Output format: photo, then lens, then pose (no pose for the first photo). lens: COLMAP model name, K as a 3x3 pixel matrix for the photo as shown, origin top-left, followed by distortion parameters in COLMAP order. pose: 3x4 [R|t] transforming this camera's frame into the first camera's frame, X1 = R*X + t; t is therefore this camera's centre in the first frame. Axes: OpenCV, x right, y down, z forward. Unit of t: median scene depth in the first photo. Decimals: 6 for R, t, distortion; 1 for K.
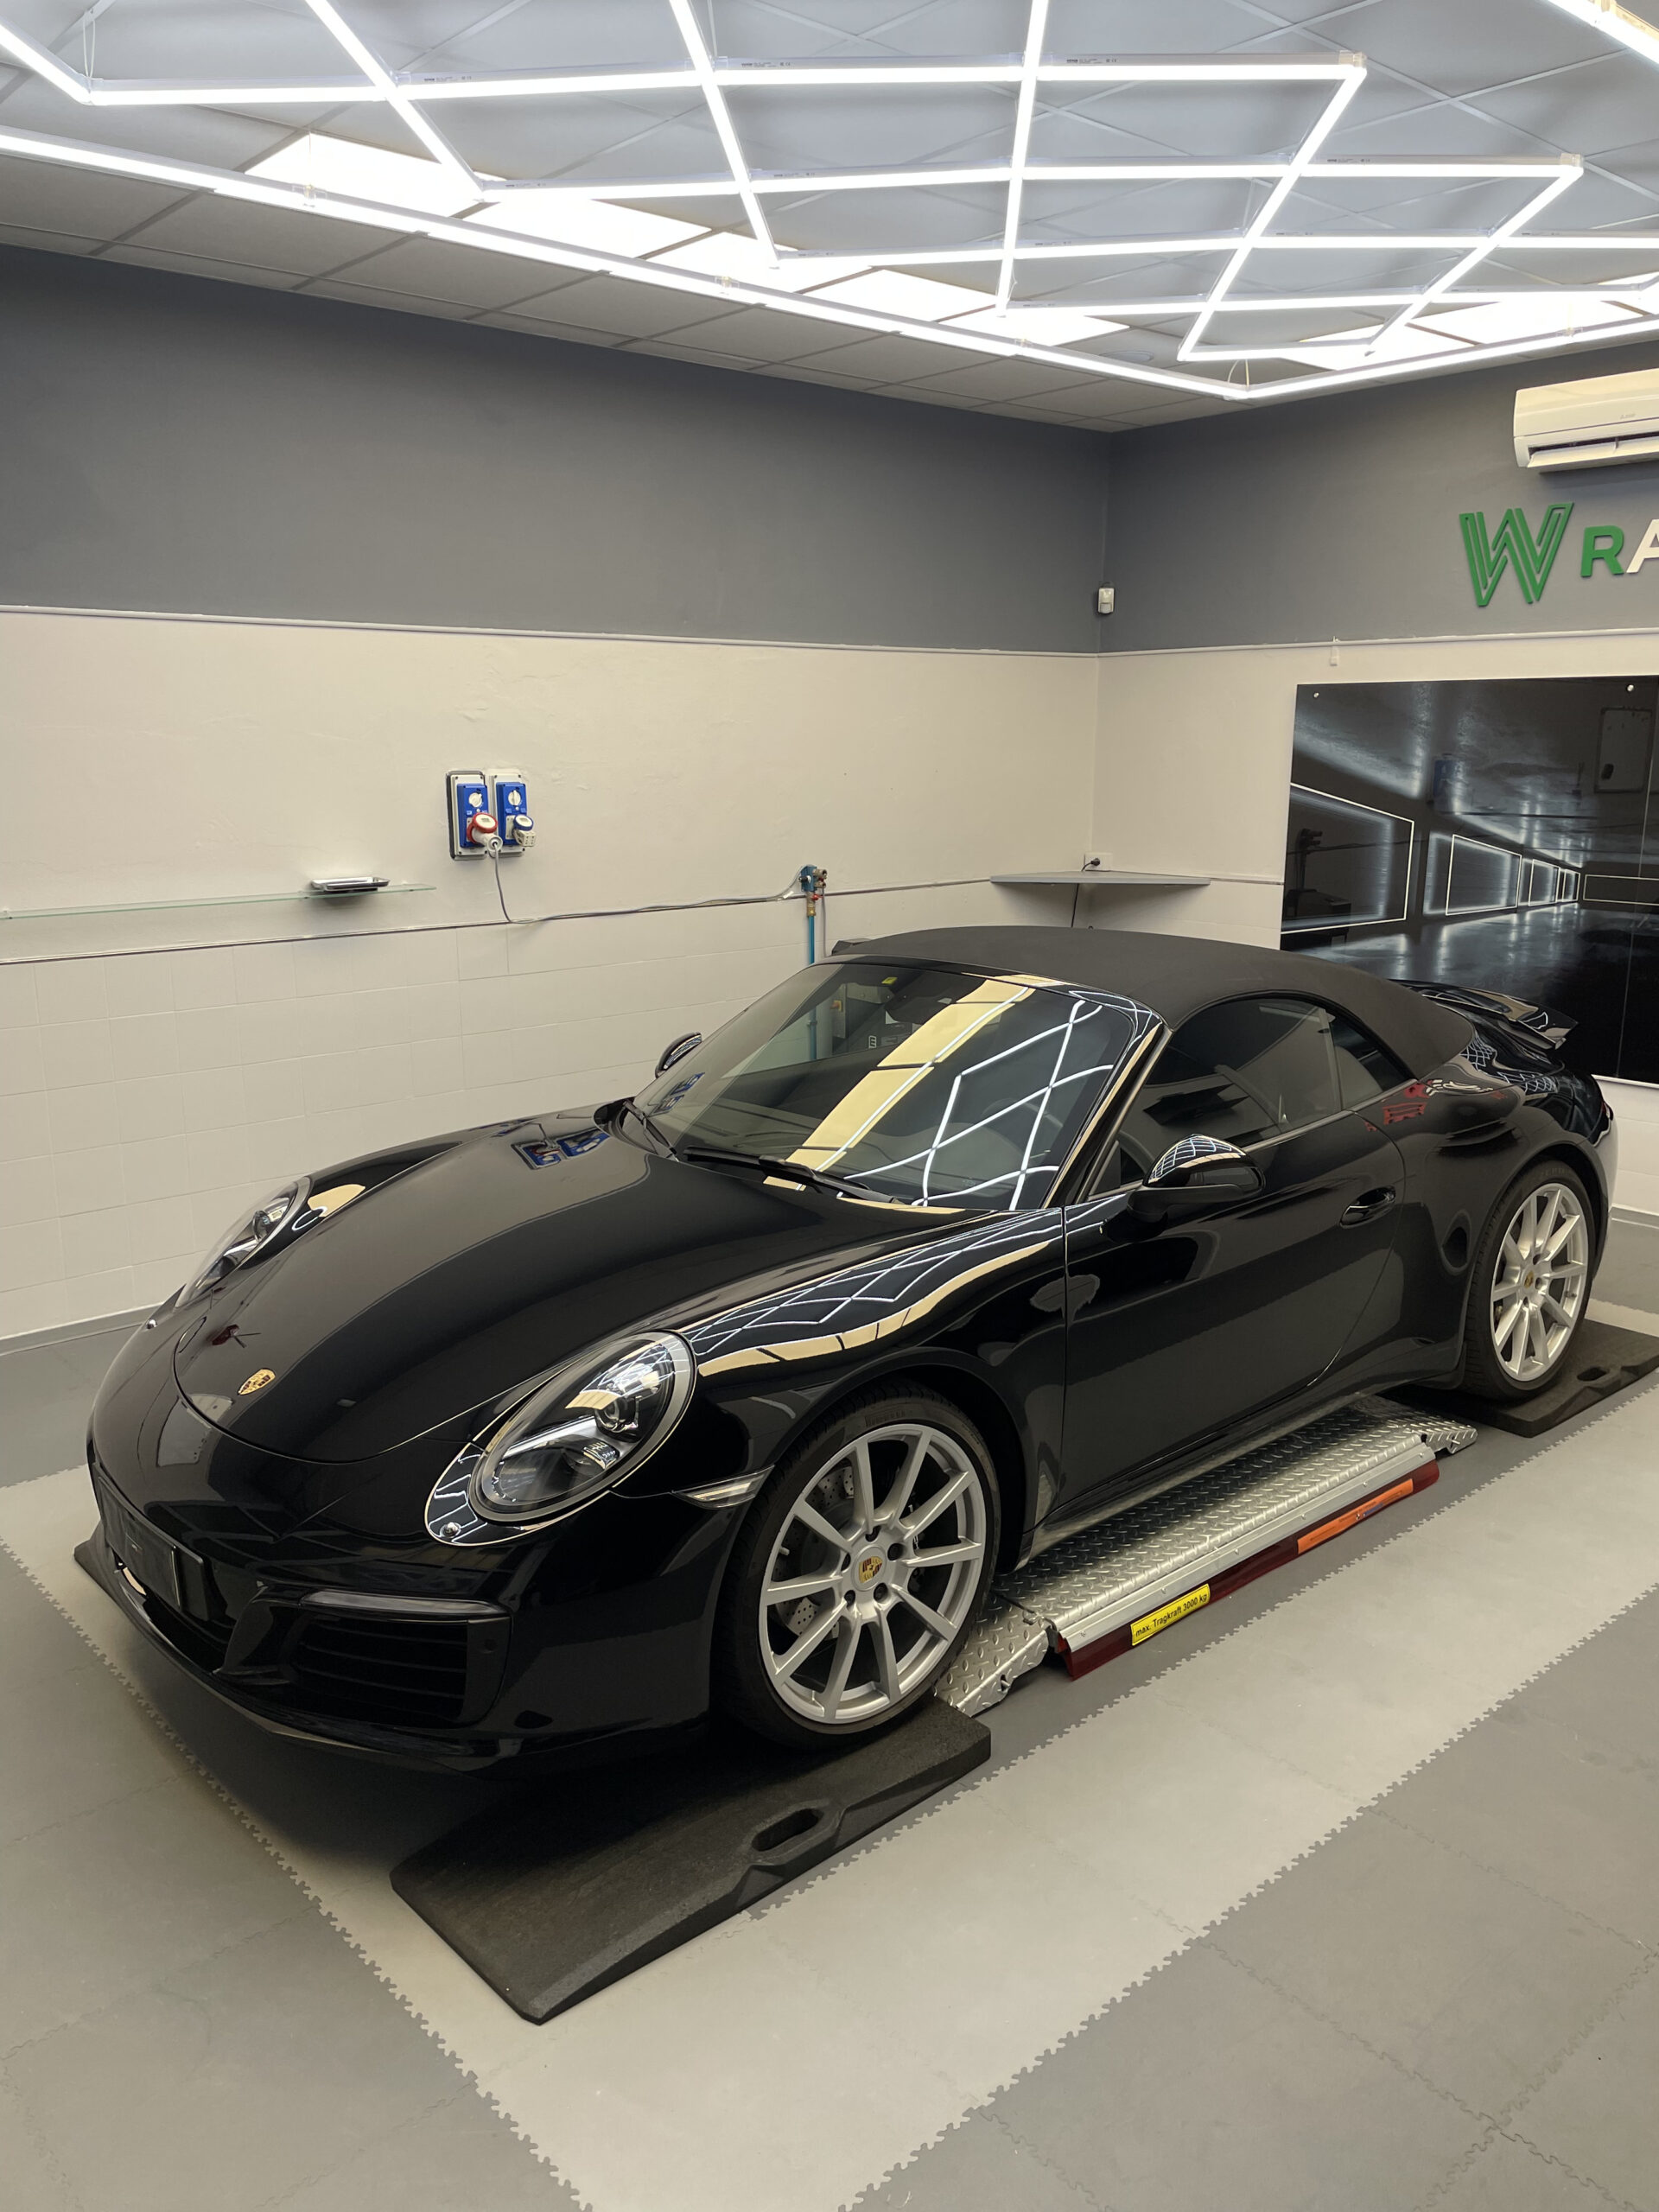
lens RADIAL K [[1679.3, 0, 815.1], [0, 1679.3, 1104.0], [0, 0, 1]] dist [0.083259, -0.109999]
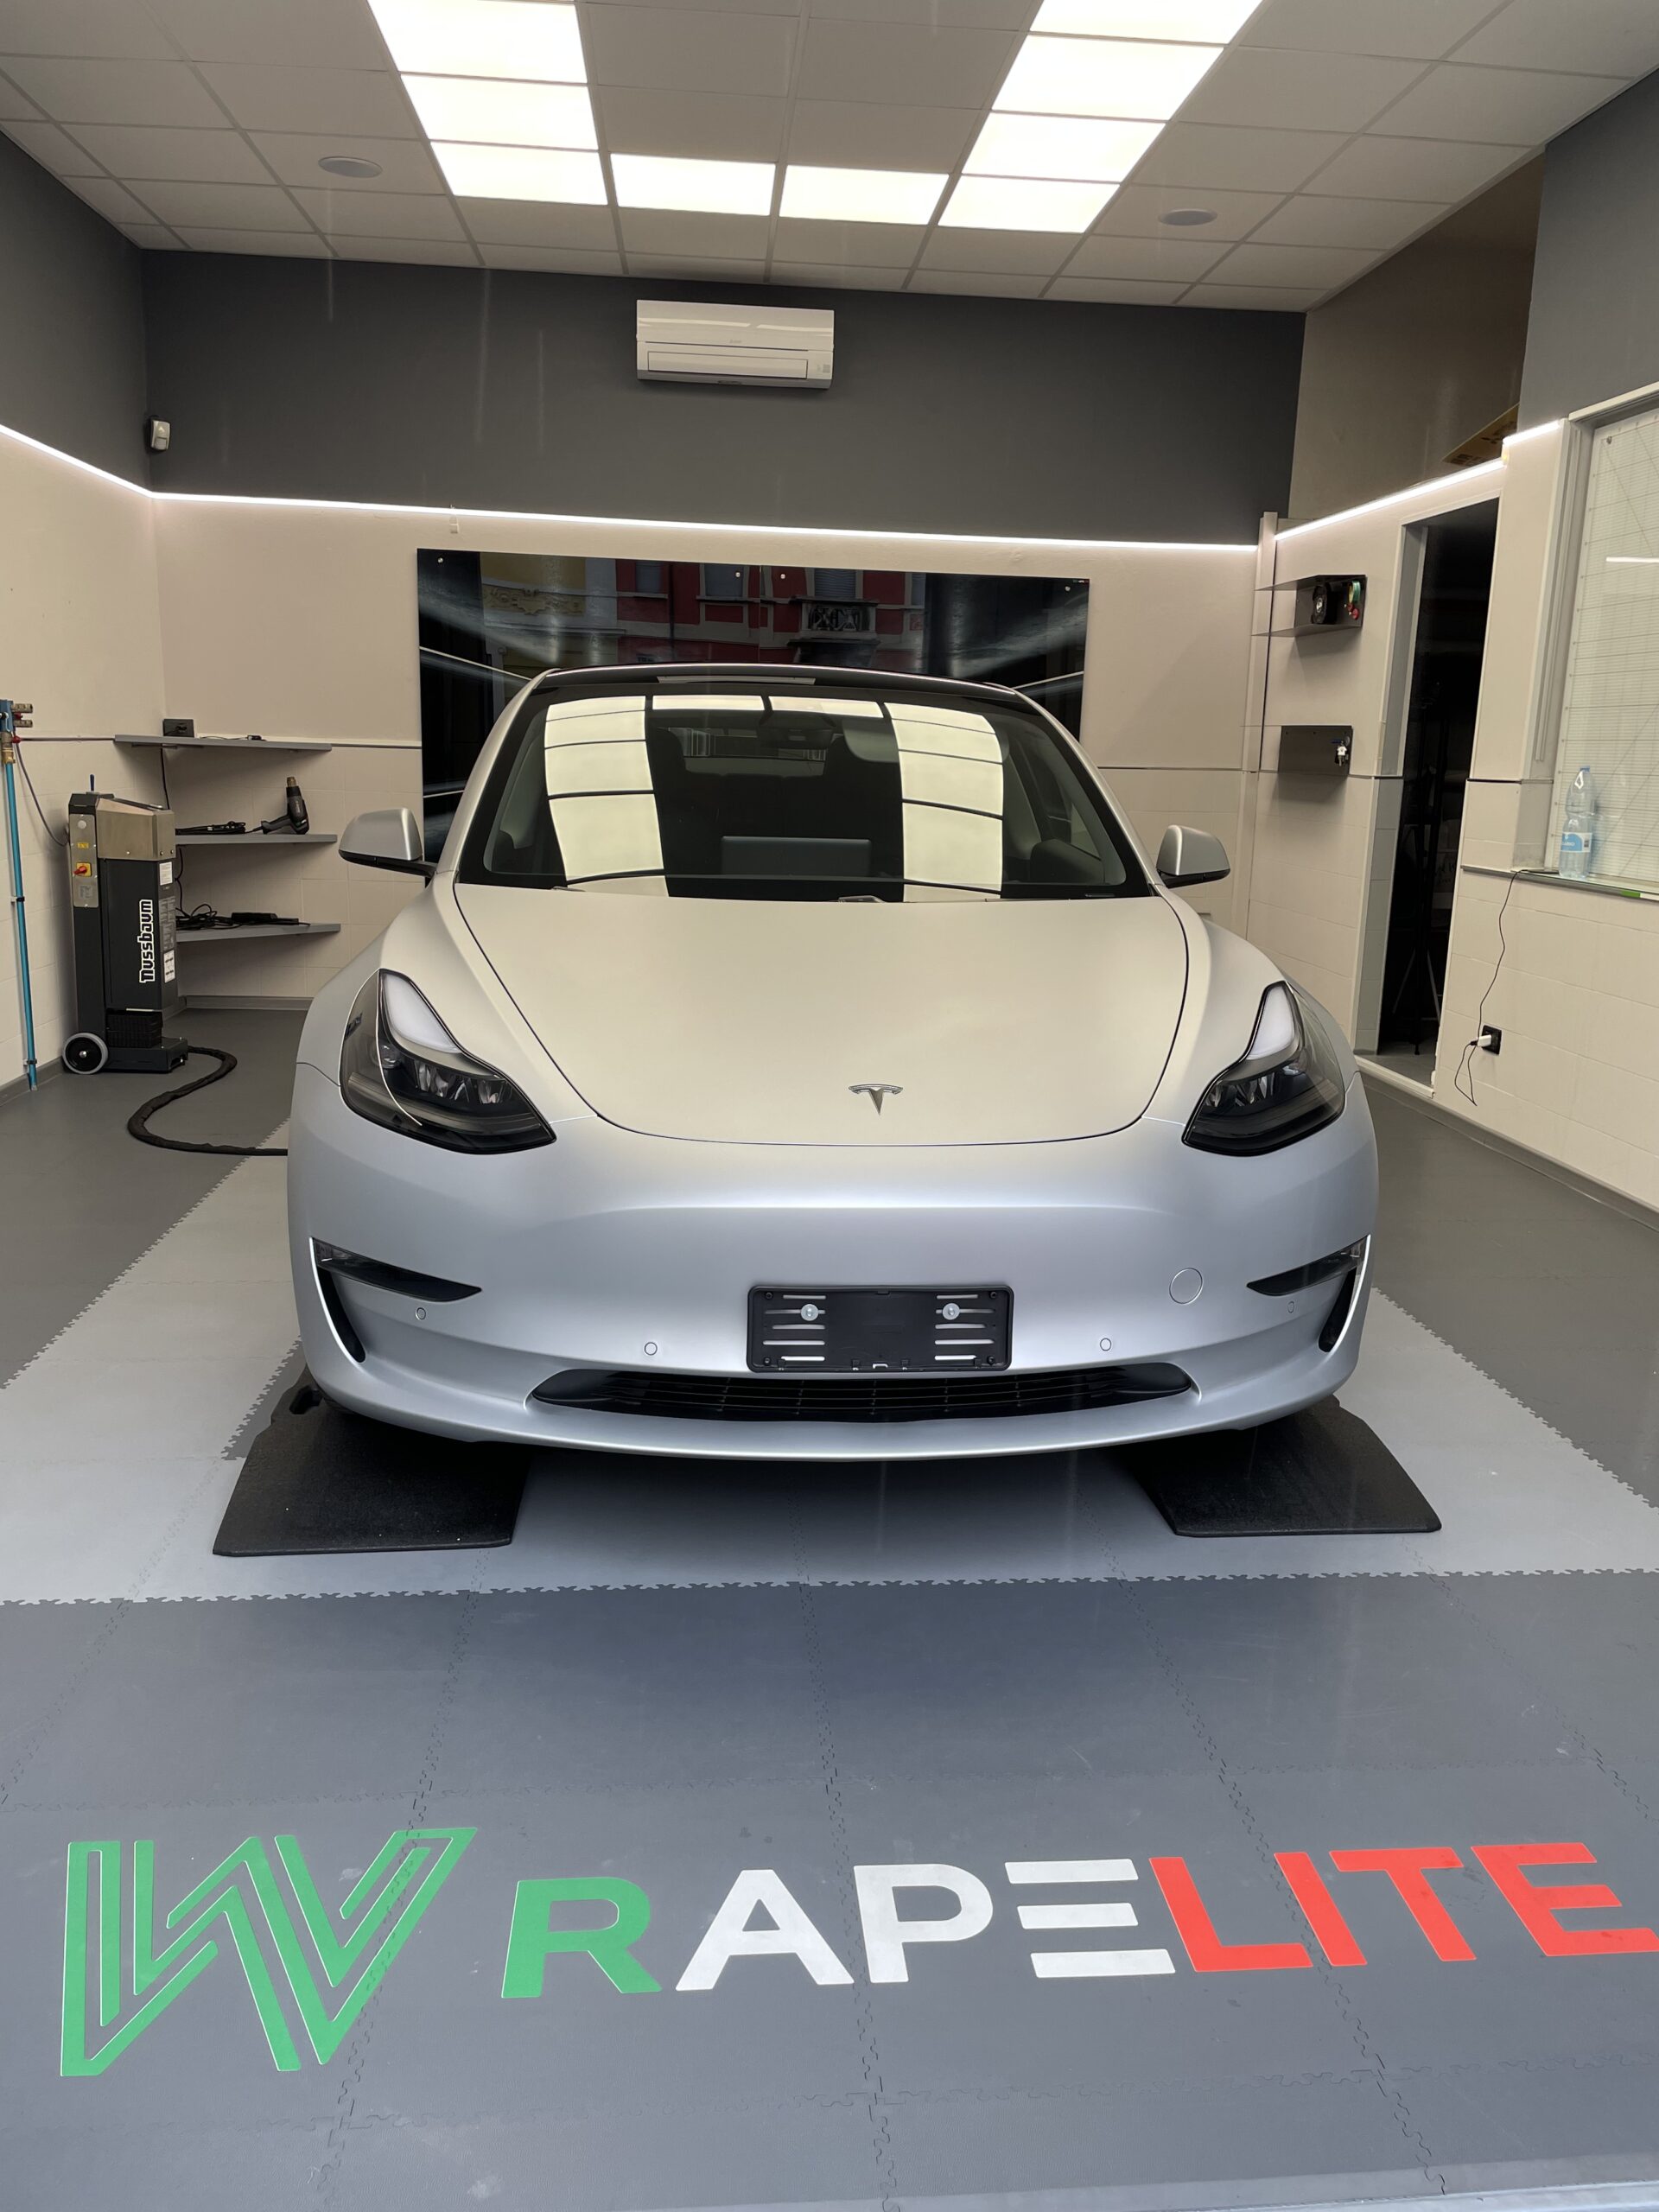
lens RADIAL K [[1679.3, 0, 850.0], [0, 1679.3, 1103.9], [0, 0, 1]] dist [0.083259, -0.109999]
pose [[0.584794, -0.146640, 0.797817, -0.472548], [0.144752, 0.986603, 0.075237, 0.047739], [-0.798162, 0.071487, 0.598187, 0.226594]]
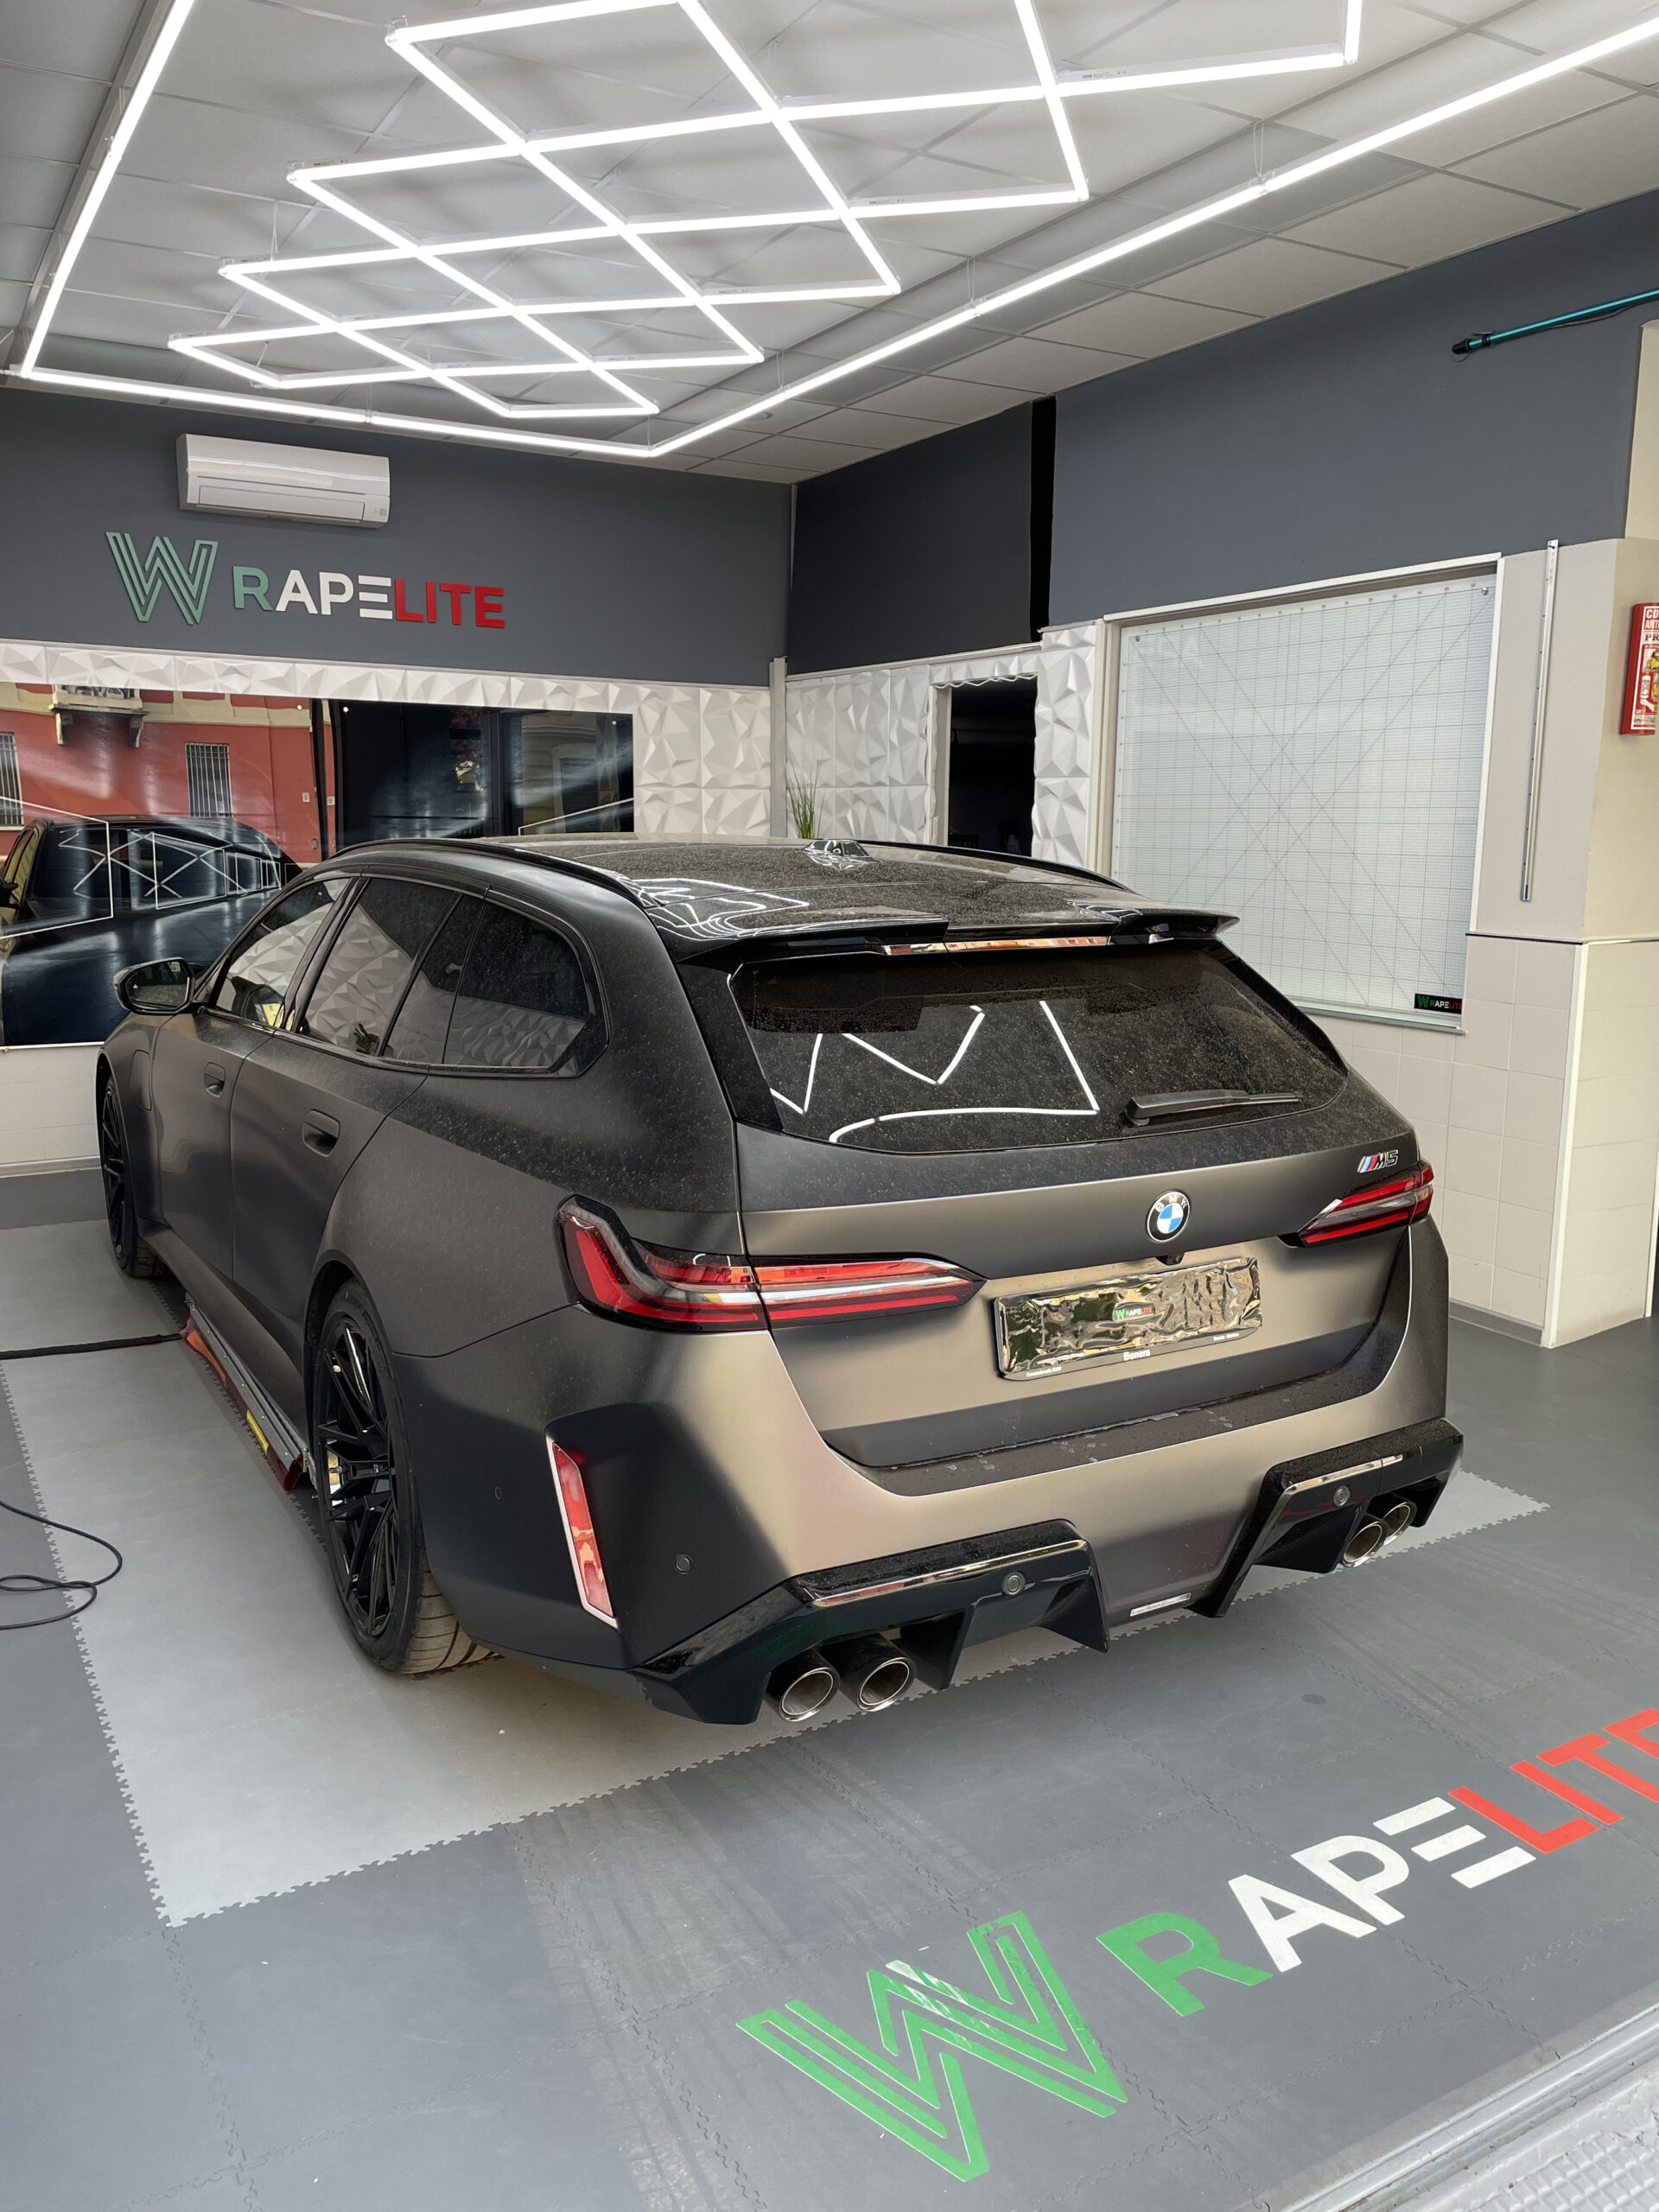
lens RADIAL K [[1679.3, 0, 843.6], [0, 1679.3, 1097.2], [0, 0, 1]] dist [0.083259, -0.109999]
pose [[0.184468, -0.155967, 0.970384, -0.630080], [0.202232, 0.972225, 0.117819, -0.036883], [-0.961808, 0.174509, 0.210886, 0.402050]]
